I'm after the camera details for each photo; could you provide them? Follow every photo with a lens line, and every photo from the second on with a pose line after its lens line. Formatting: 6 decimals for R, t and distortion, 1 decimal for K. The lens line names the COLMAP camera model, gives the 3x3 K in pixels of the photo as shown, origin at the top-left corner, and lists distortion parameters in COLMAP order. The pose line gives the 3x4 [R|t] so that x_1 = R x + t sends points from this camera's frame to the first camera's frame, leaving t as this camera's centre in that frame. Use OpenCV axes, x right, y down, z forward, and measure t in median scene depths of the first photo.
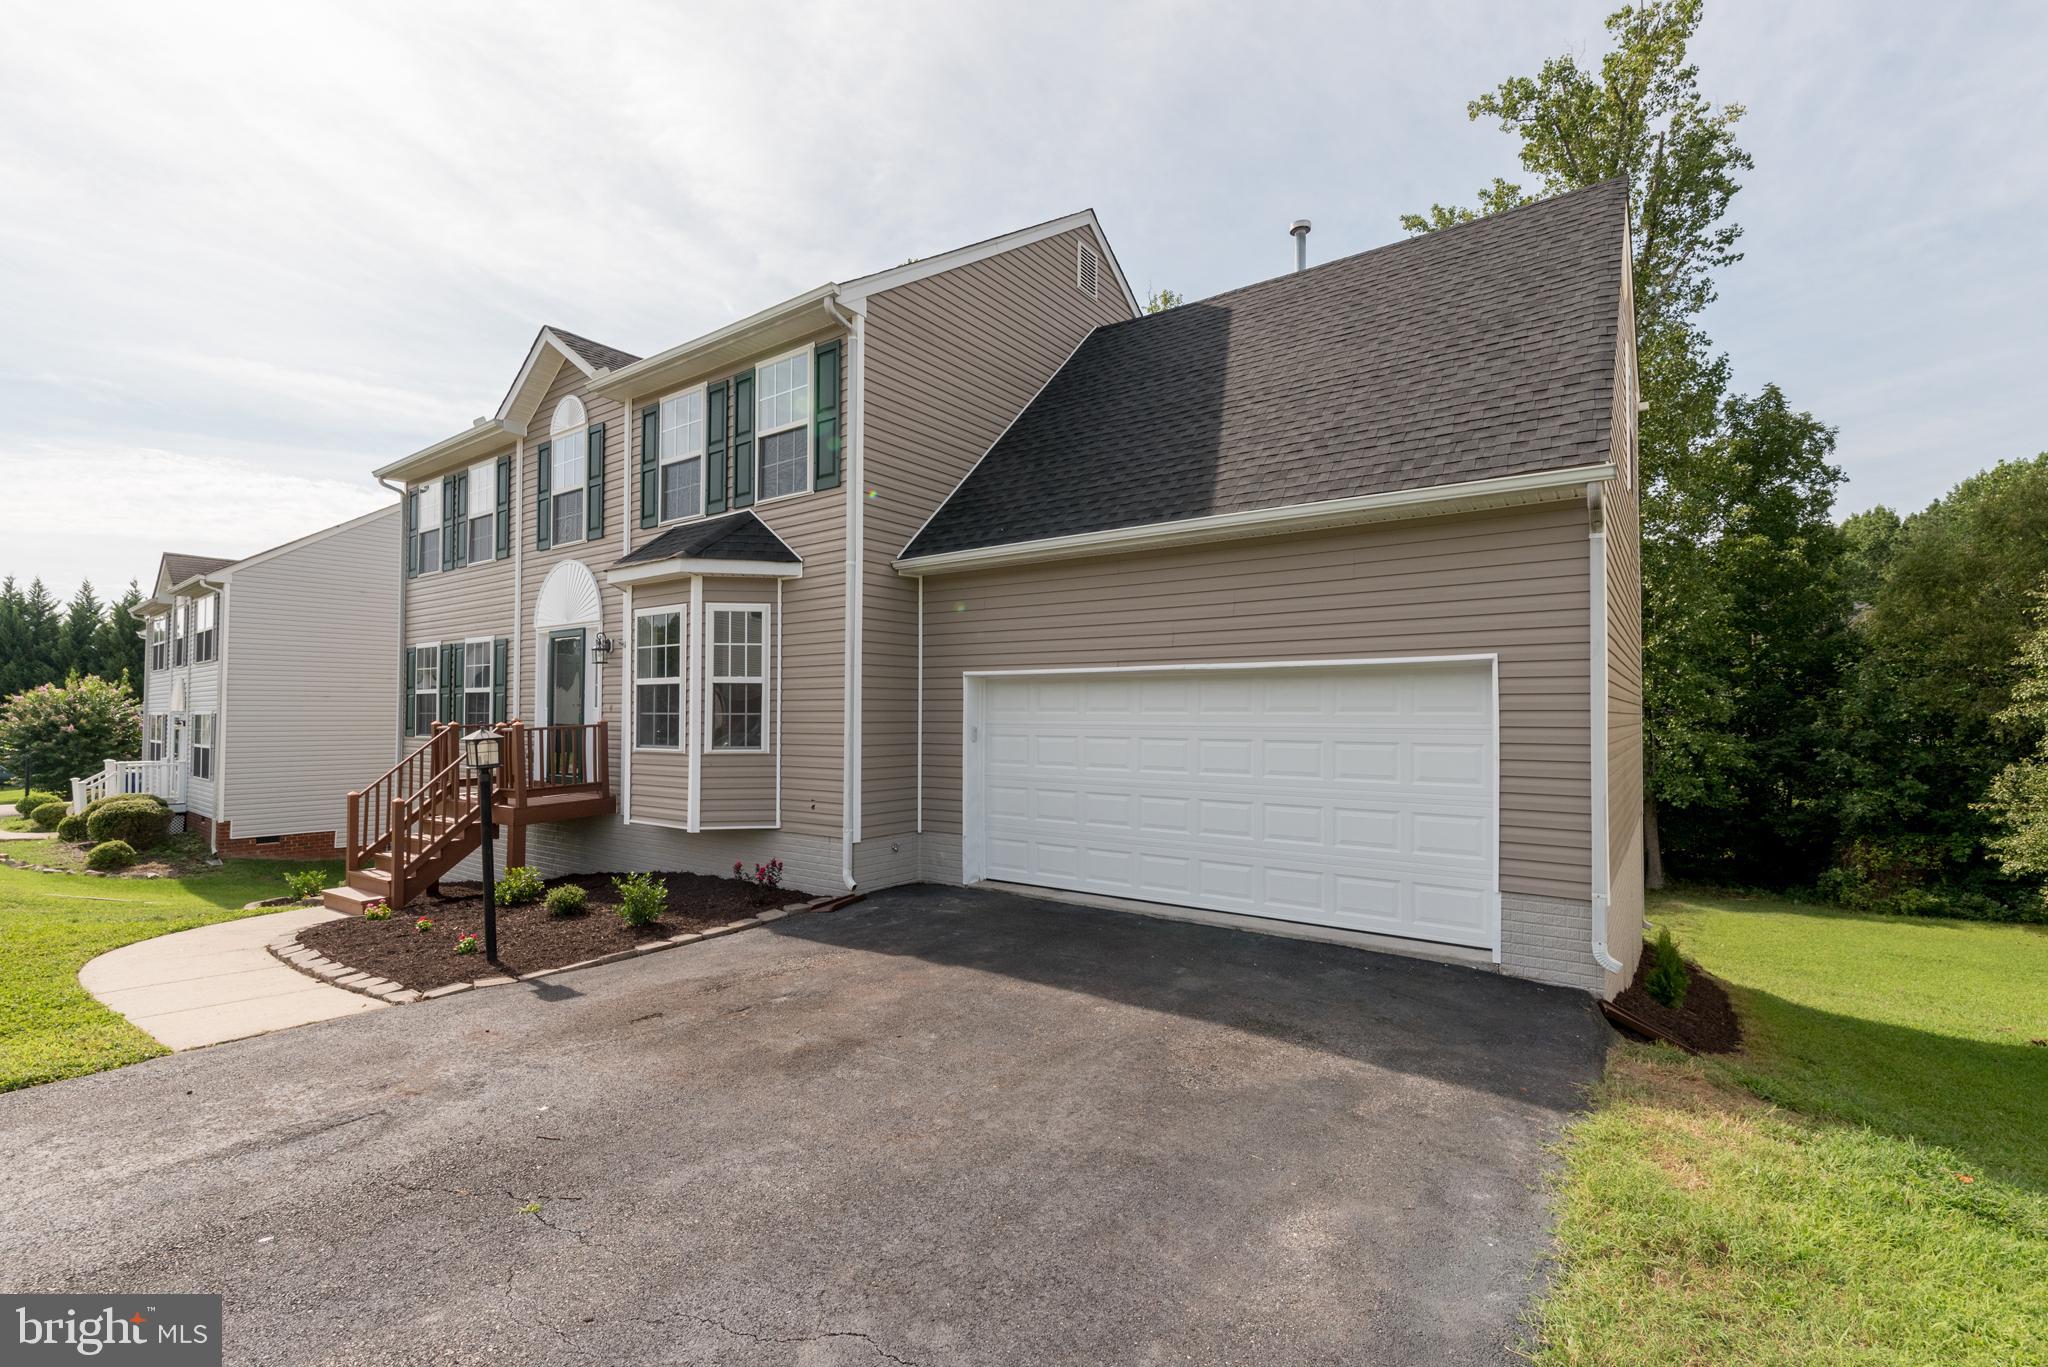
lens RADIAL K [[882.7, 0, 1046.0], [0, 882.7, 694.3], [0, 0, 1]] dist [0.000715, -0.000179]
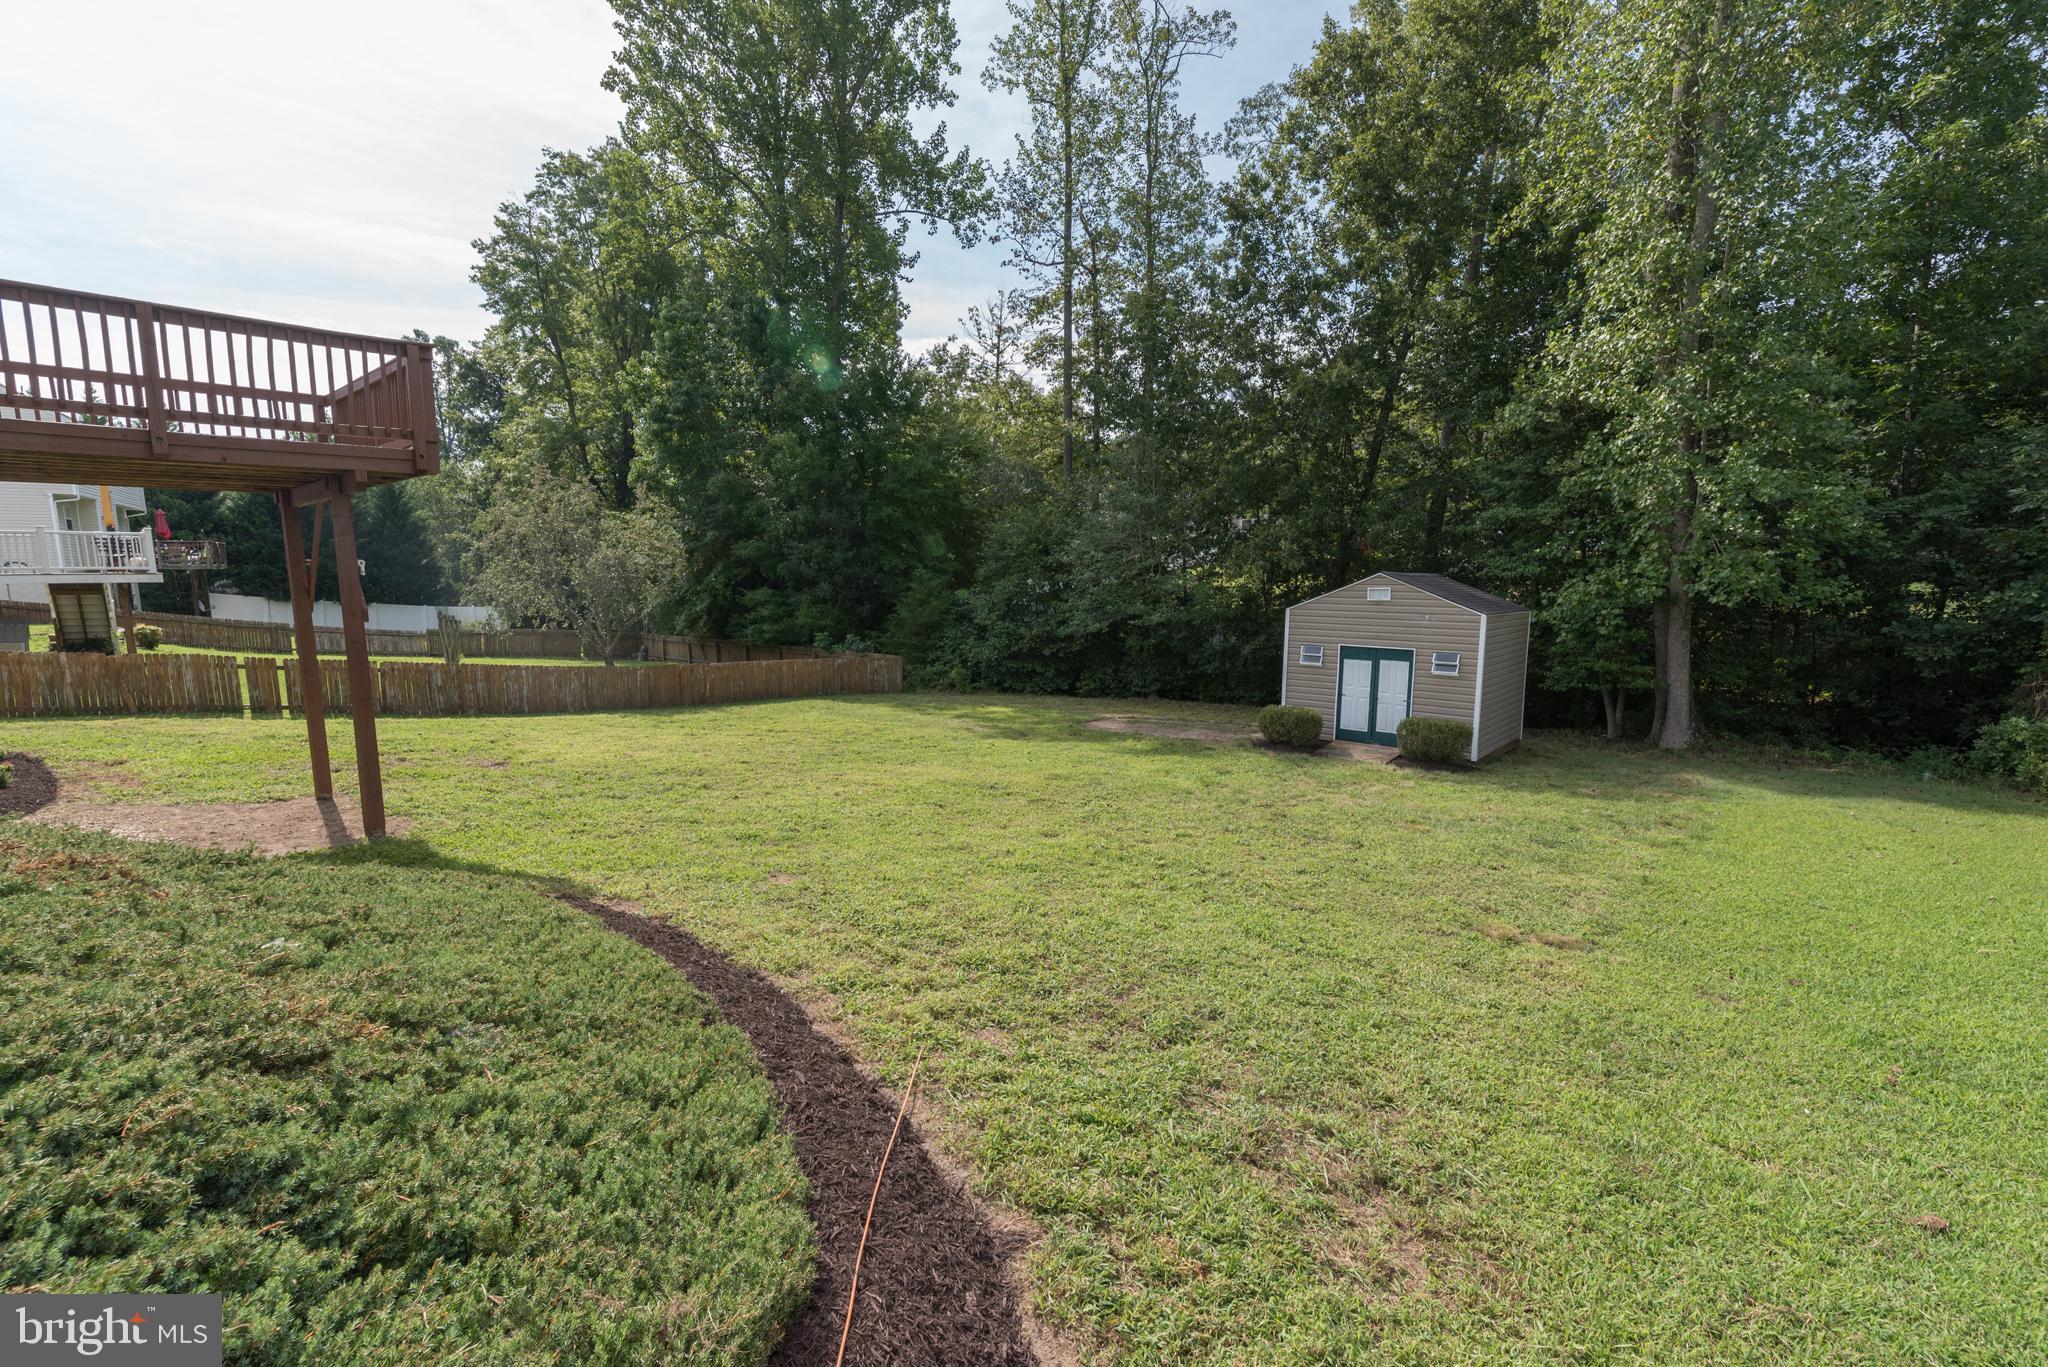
lens RADIAL K [[880.9, 0, 1024.6], [0, 880.9, 685.0], [0, 0, 1]] dist [0.002277, -0.000551]
pose [[0.994759, 0.012522, -0.101479, 0.938668], [0.003821, 0.987227, 0.159272, 0.242671], [0.102178, -0.158825, 0.982005, 1.119123]]
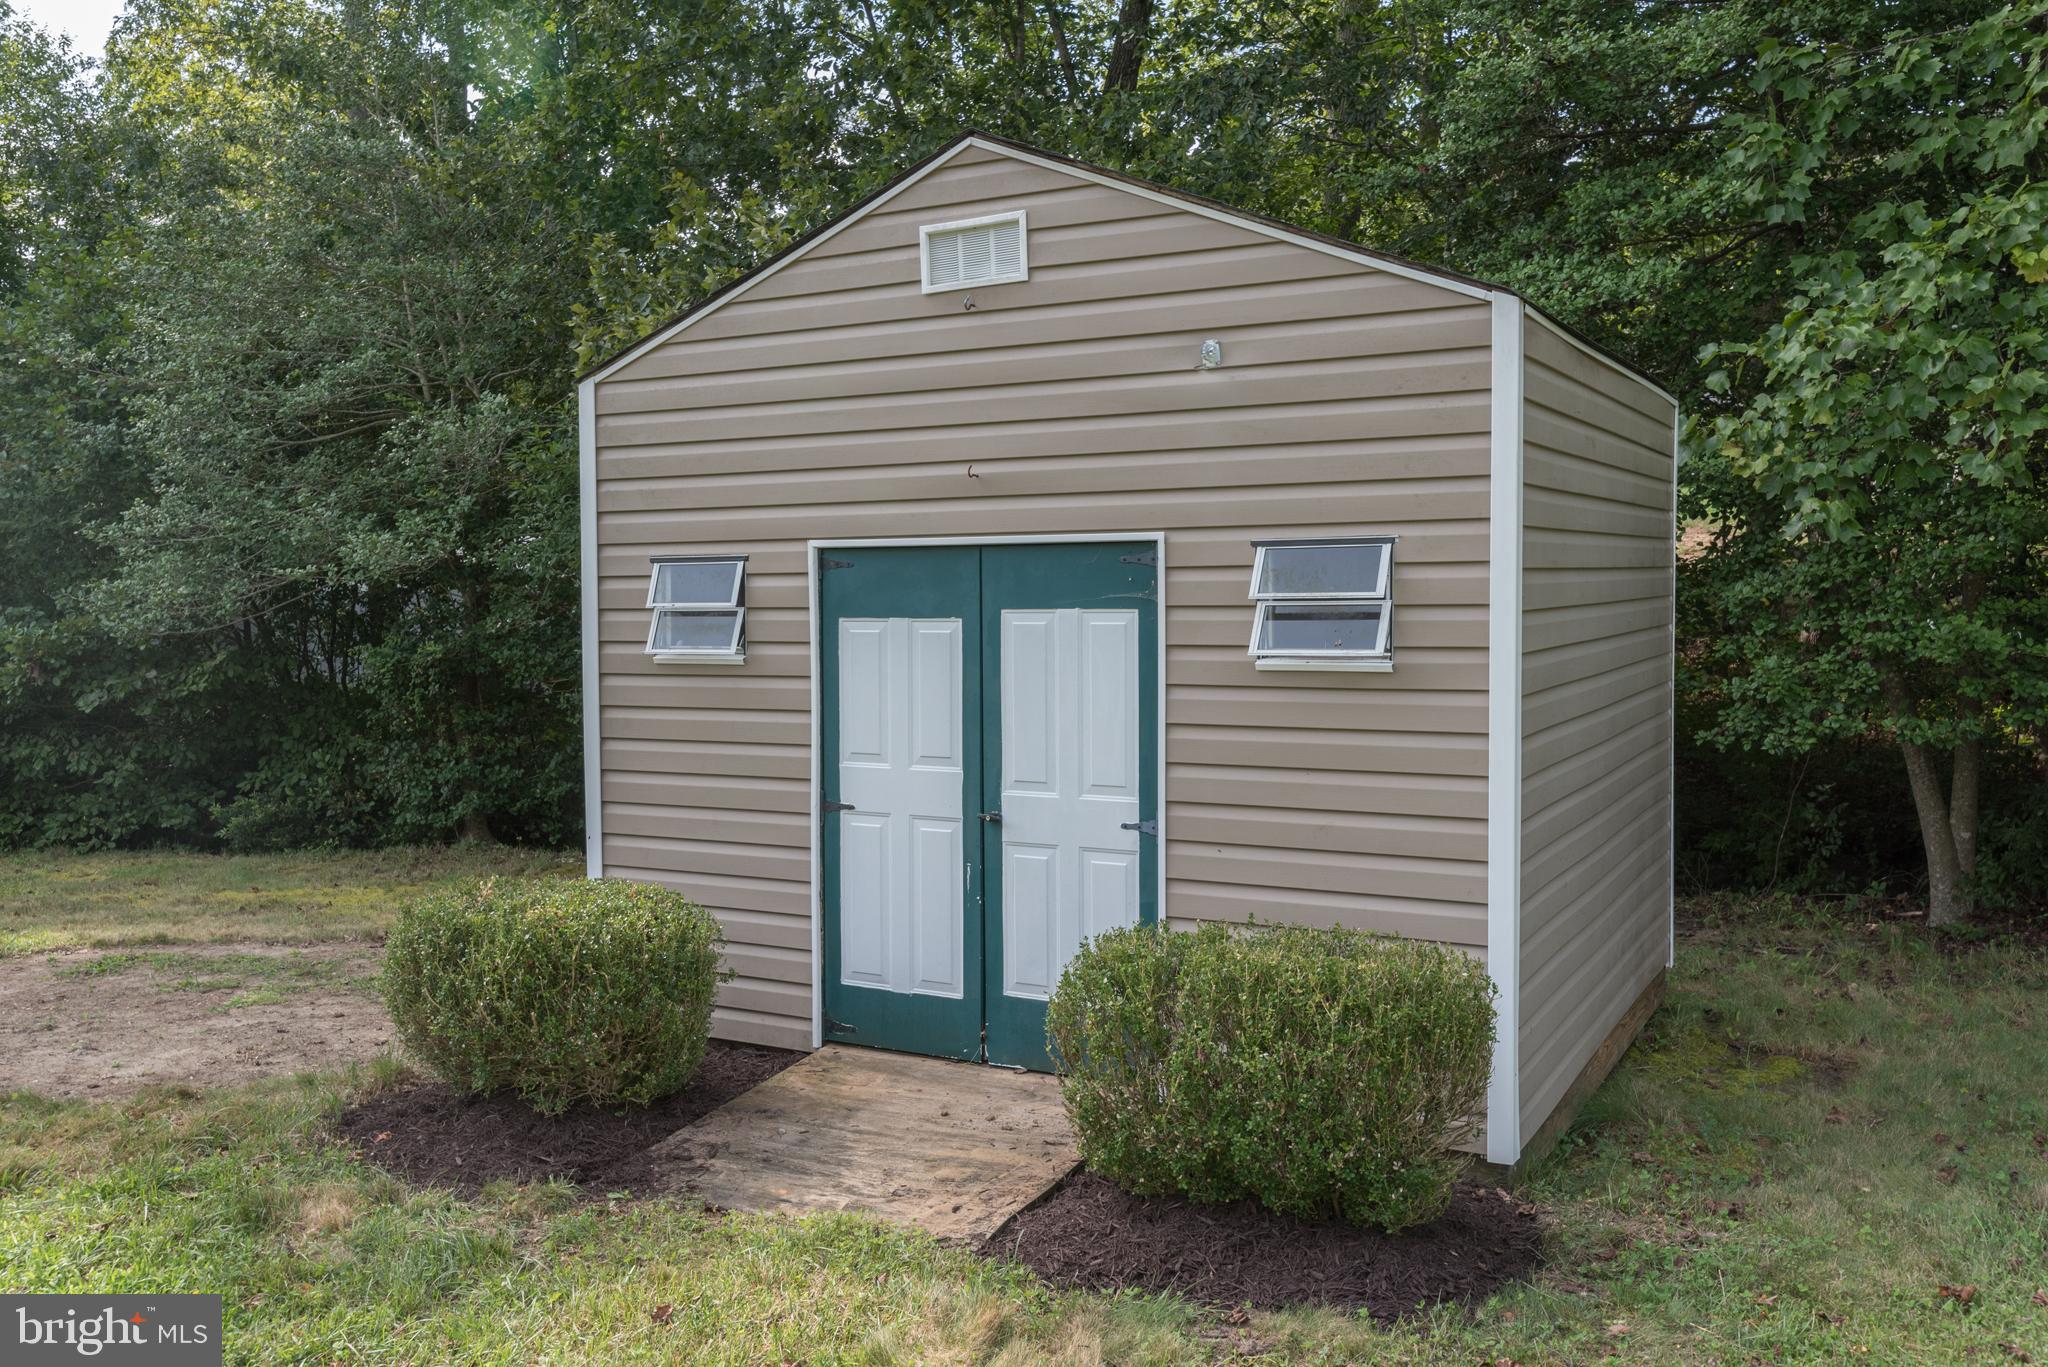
lens RADIAL K [[1708.4, 0, 1034.0], [0, 1708.4, 678.6], [0, 0, 1]] dist [0.001478, -0.003754]
pose [[0.991422, -0.022164, 0.128808, 1.374966], [0.010850, 0.996072, 0.087881, 0.437042], [-0.130250, -0.085729, 0.987768, 2.246430]]
